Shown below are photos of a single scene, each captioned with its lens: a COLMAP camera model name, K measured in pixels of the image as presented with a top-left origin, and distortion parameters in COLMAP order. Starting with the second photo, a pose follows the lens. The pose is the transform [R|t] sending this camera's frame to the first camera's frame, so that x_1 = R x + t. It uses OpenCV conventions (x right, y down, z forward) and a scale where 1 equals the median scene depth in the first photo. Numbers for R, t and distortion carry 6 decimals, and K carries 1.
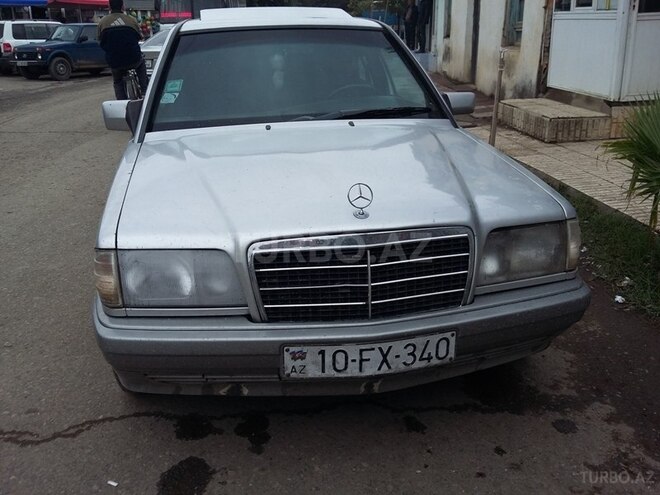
lens RADIAL K [[633.5, 0, 330.0], [0, 633.5, 247.5], [0, 0, 1]] dist [-0.000681, -0.019853]
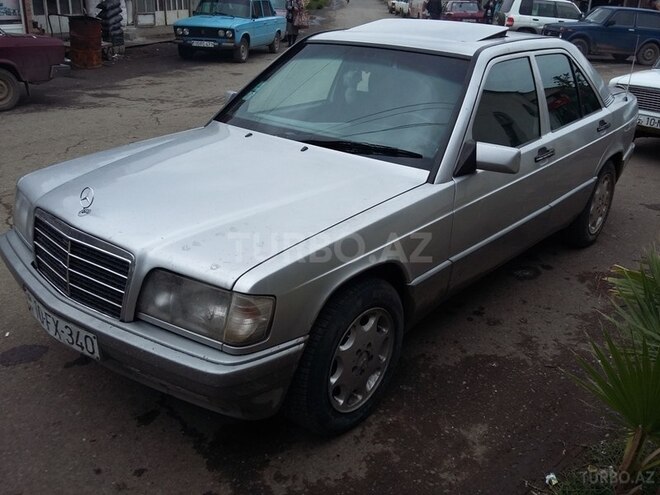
lens RADIAL K [[660.1, 0, 329.9], [0, 660.1, 215.6], [0, 0, 1]] dist [-0.018805, -0.021795]
pose [[0.615218, 0.298396, -0.729703, 1.031068], [-0.309734, 0.942658, 0.124340, -0.284673], [0.724963, 0.149518, 0.672363, 0.397561]]
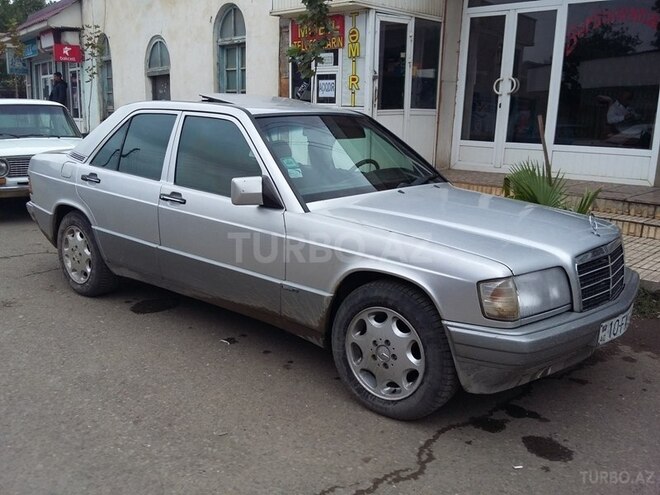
lens RADIAL K [[633.5, 0, 330.0], [0, 633.5, 247.5], [0, 0, 1]] dist [-0.000681, -0.019853]
pose [[0.765972, -0.098596, 0.635268, -1.178531], [0.181181, 0.981221, -0.066169, -0.029665], [-0.616814, 0.165782, 0.769452, 0.172767]]
